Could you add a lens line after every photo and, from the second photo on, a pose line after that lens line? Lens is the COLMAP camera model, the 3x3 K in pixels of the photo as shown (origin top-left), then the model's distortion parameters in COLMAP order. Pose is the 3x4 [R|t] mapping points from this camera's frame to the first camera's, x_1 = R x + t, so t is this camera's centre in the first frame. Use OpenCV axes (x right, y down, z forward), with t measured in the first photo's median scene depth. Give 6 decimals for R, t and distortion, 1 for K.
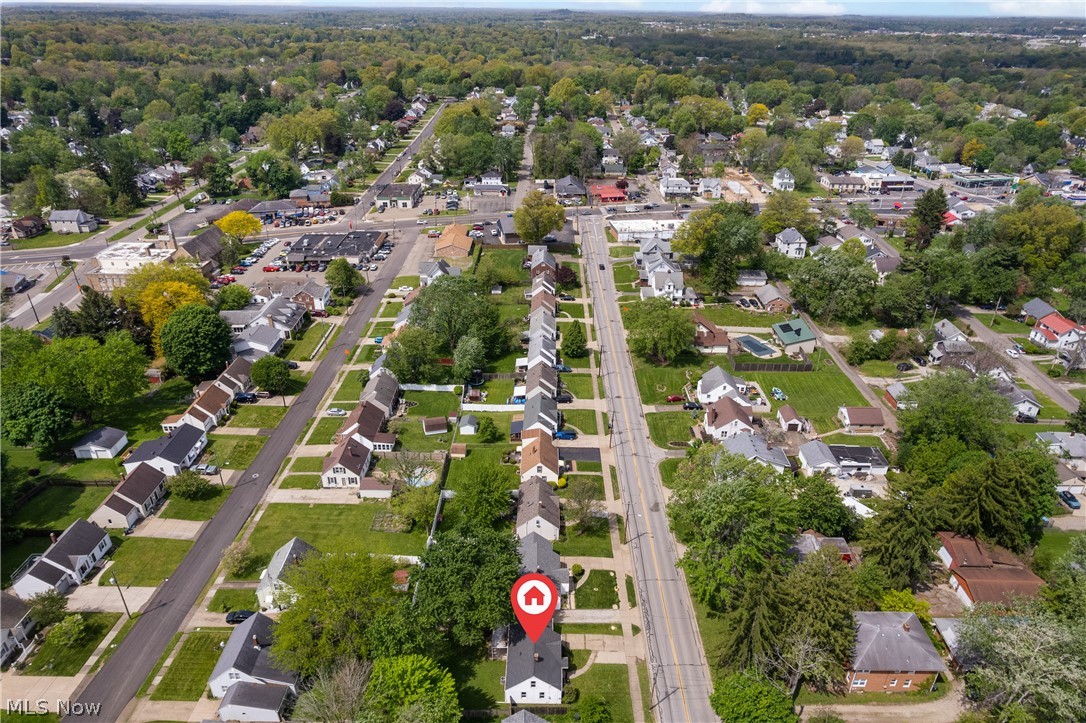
lens RADIAL K [[690.2, 0, 545.4], [0, 690.2, 351.1], [0, 0, 1]] dist [-0.079832, 0.070830]
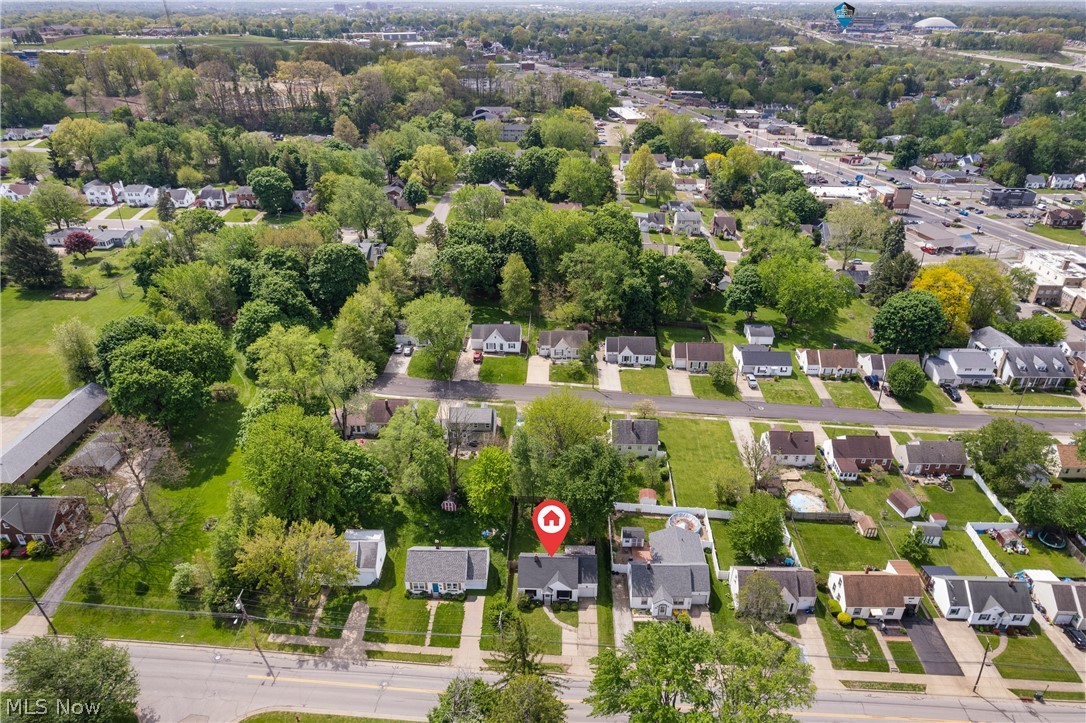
lens RADIAL K [[690.2, 0, 545.4], [0, 690.2, 351.1], [0, 0, 1]] dist [-0.079832, 0.070830]
pose [[-0.030571, 0.452011, -0.891488, 0.548088], [-0.451350, 0.789551, 0.415804, -0.200469], [0.891823, 0.415085, 0.179878, 0.416920]]
